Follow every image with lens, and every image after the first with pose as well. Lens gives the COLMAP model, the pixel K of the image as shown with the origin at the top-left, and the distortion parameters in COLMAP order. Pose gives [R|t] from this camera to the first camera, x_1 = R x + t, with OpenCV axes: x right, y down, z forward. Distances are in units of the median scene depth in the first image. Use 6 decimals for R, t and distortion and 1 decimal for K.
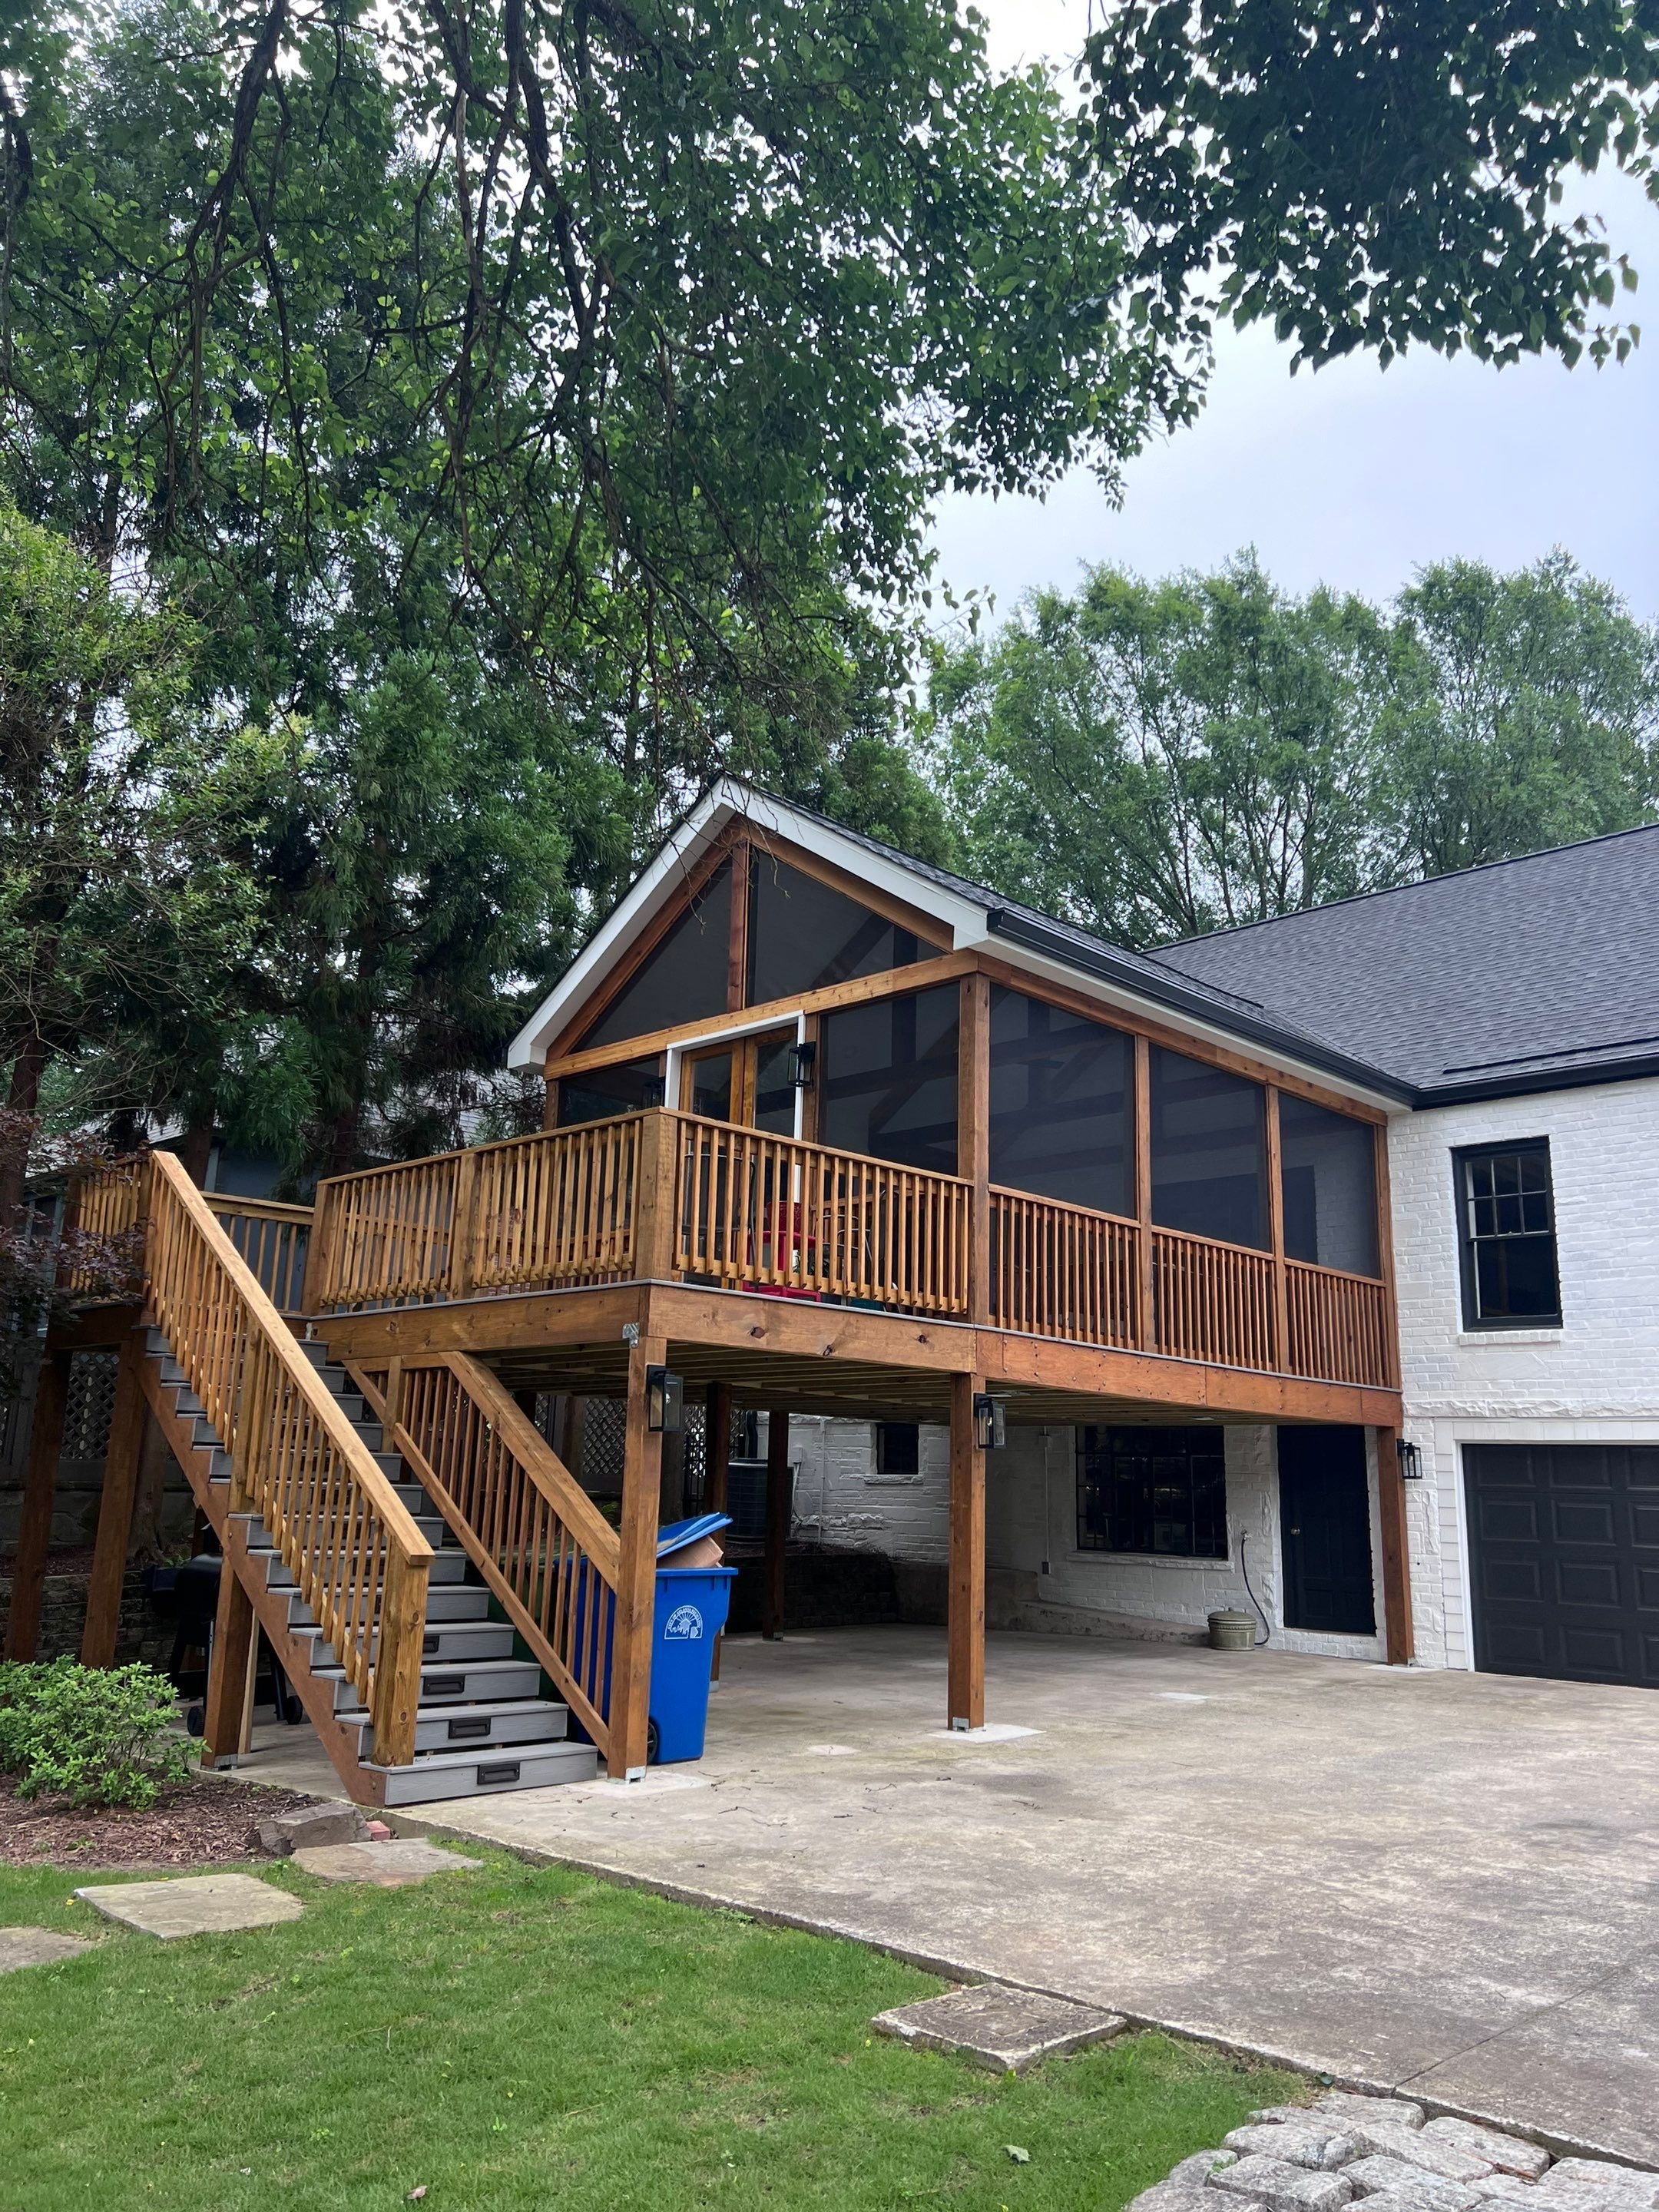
lens RADIAL K [[1642.6, 0, 835.8], [0, 1642.6, 1115.0], [0, 0, 1]] dist [0.064987, -0.073585]
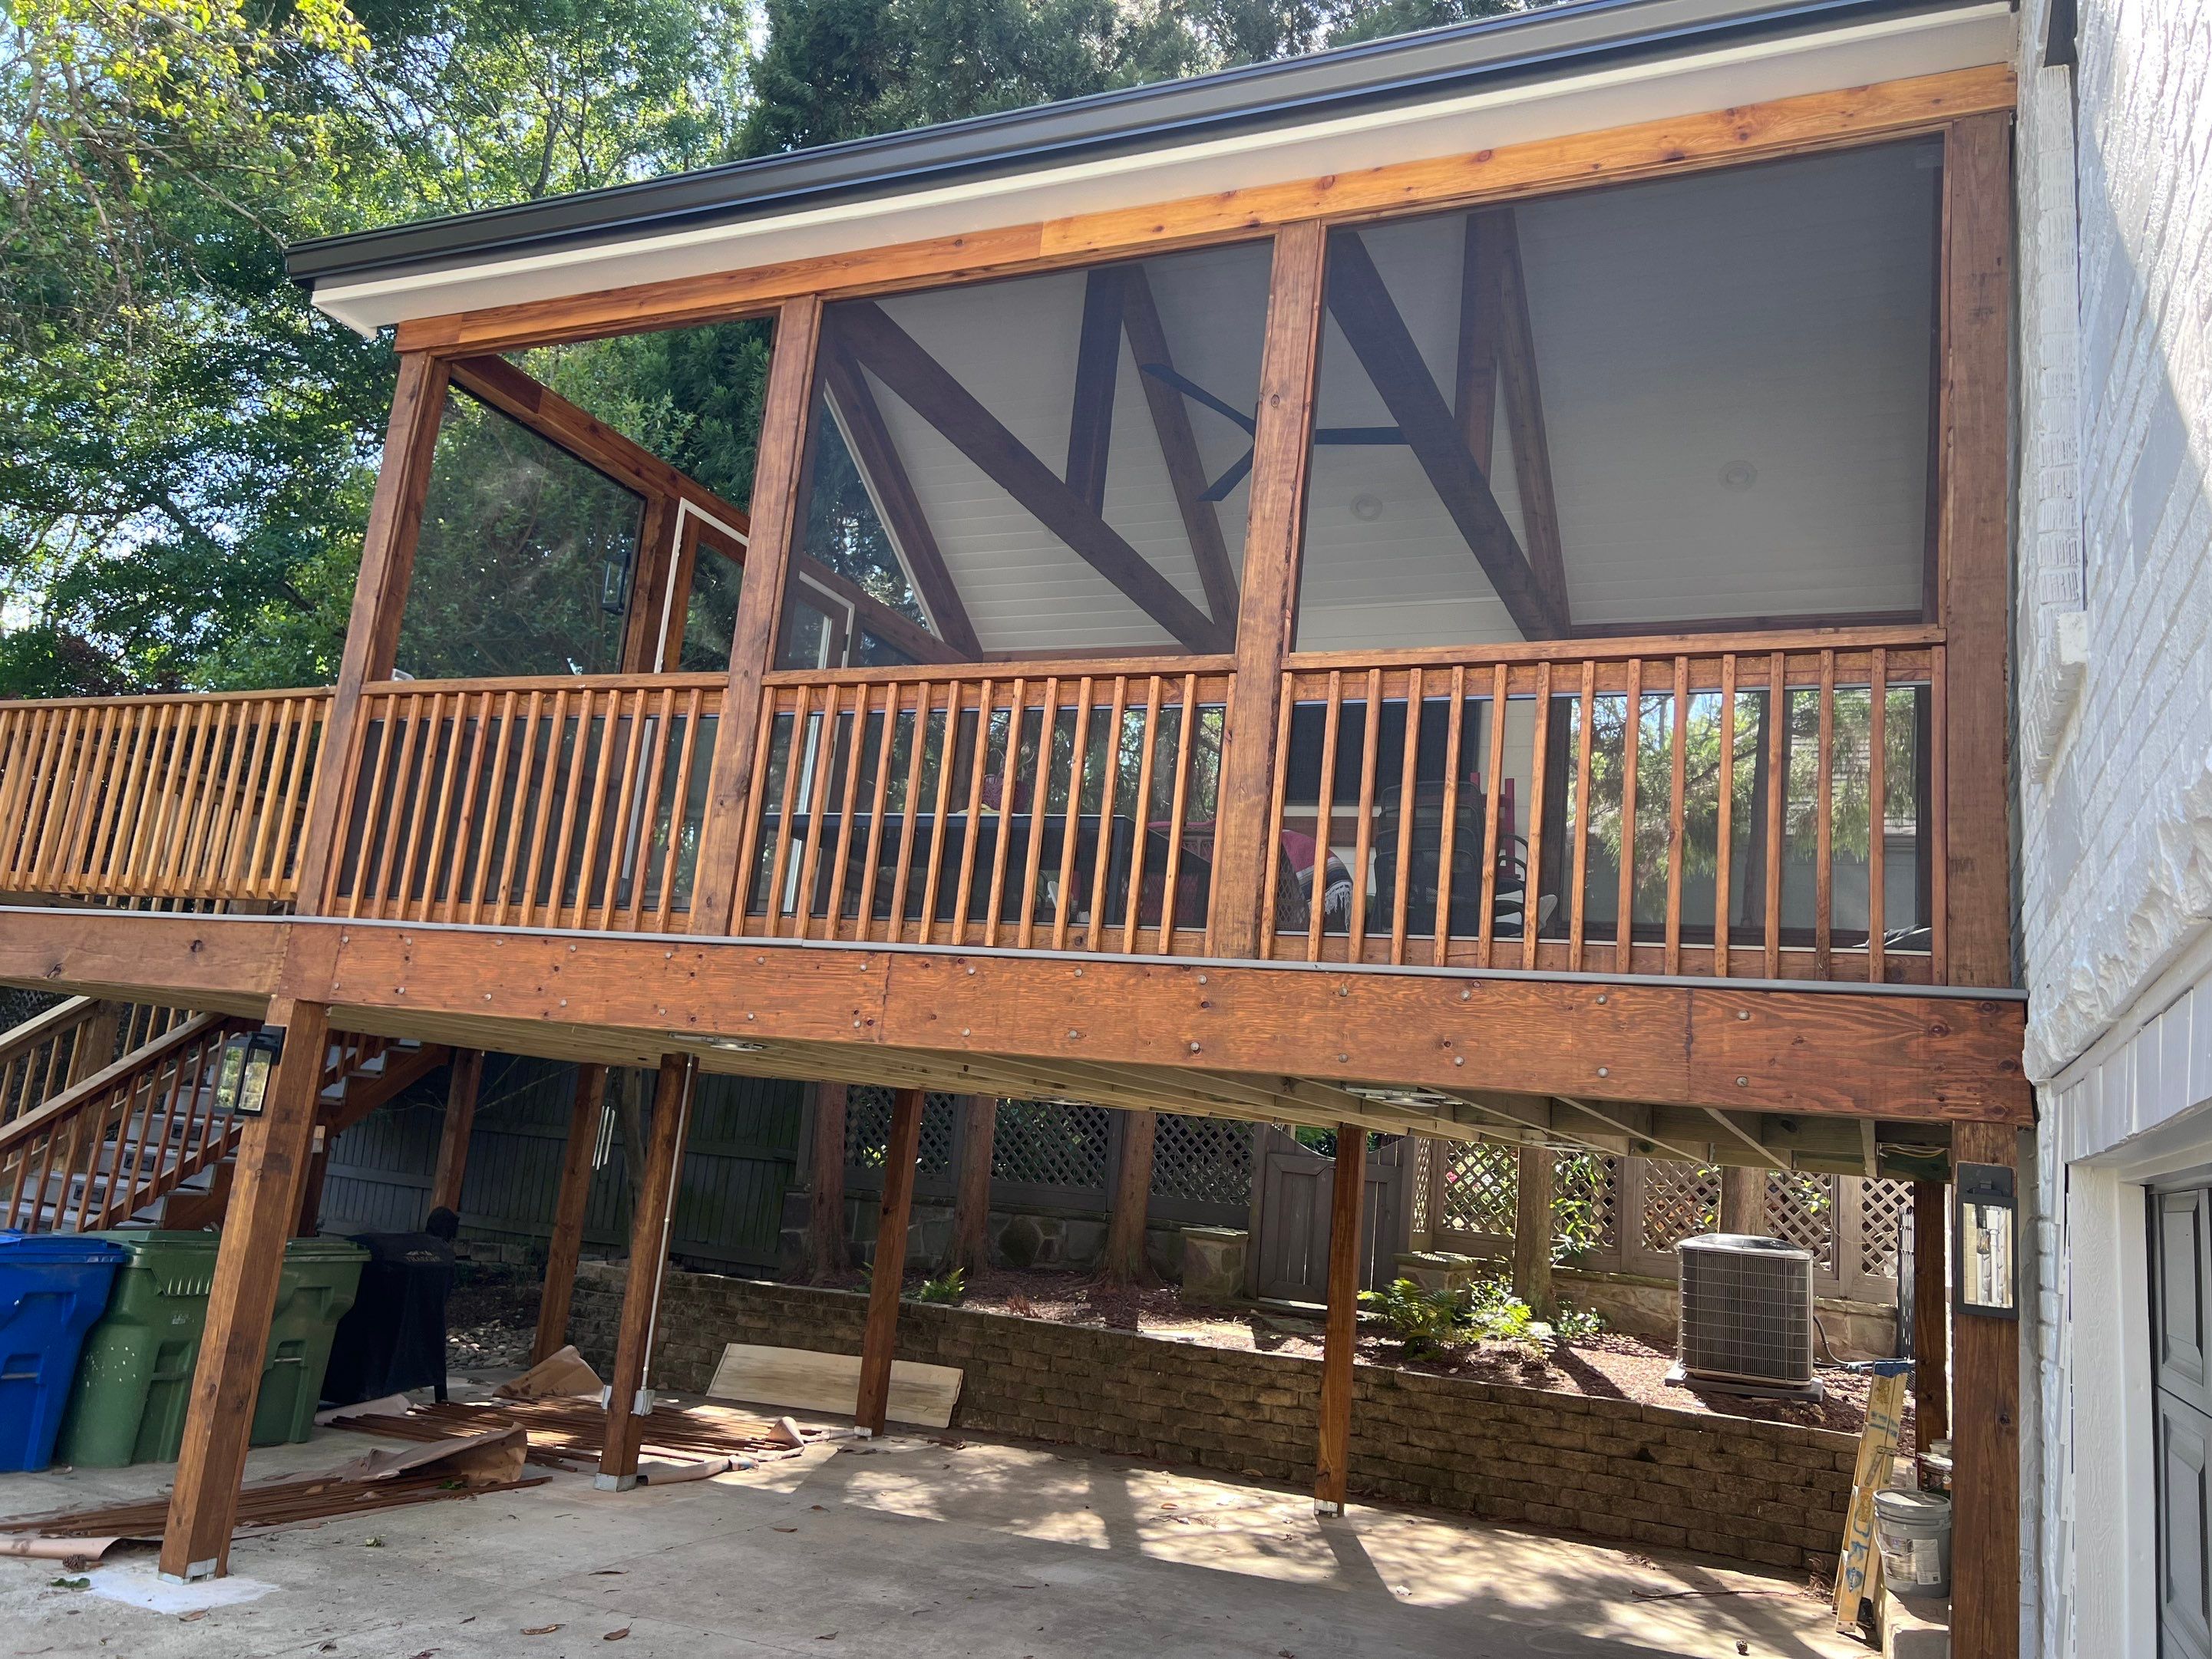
lens RADIAL K [[1687.4, 0, 1102.1], [0, 1687.4, 841.8], [0, 0, 1]] dist [0.040753, -0.000186]
pose [[0.340507, -0.182095, -0.922440, 0.674900], [0.123469, 0.981231, -0.148123, 0.202094], [0.932100, -0.063455, 0.356599, 0.924571]]
